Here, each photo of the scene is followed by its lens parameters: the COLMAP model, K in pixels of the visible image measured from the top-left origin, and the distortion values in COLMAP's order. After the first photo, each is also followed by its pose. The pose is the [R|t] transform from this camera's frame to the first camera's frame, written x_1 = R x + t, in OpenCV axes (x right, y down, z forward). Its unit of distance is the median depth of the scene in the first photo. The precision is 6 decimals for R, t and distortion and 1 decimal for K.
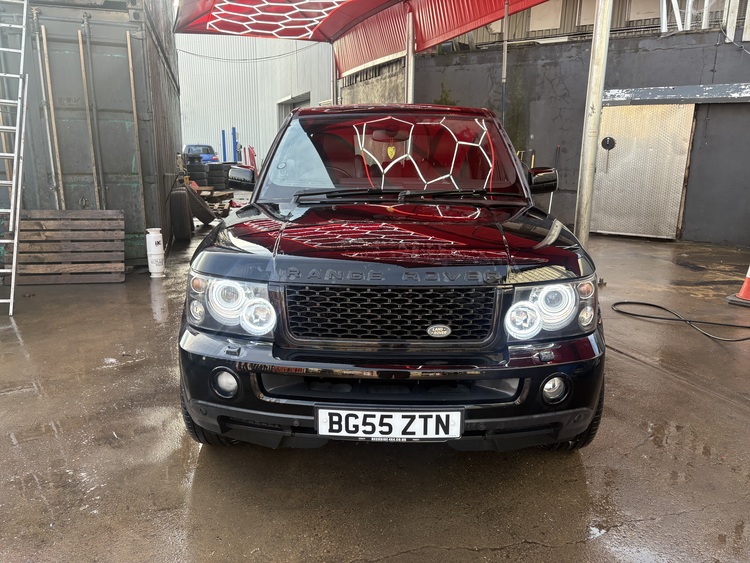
lens RADIAL K [[559.9, 0, 375.9], [0, 559.9, 282.8], [0, 0, 1]] dist [0.029541, -0.019334]
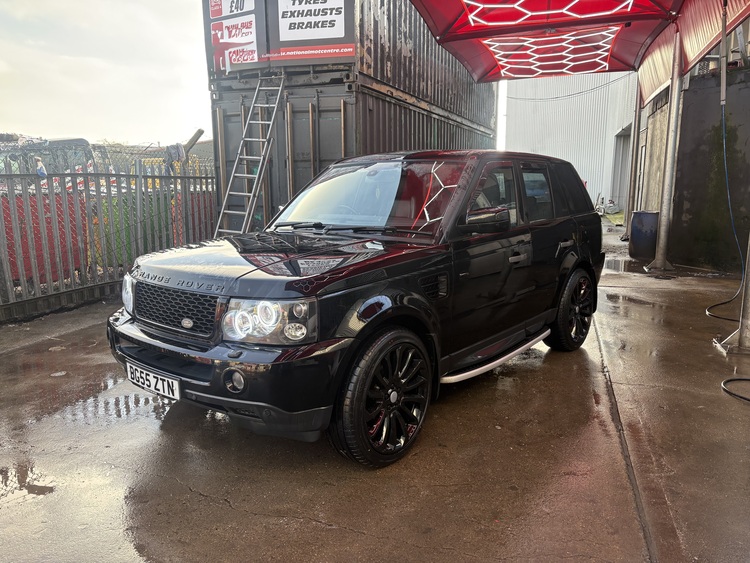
lens RADIAL K [[559.9, 0, 372.6], [0, 559.9, 282.6], [0, 0, 1]] dist [0.029541, -0.019334]
pose [[0.792288, 0.093385, -0.602959, 0.498871], [-0.127922, 0.991678, -0.014501, -0.020405], [0.596587, 0.088621, 0.797641, 0.055922]]
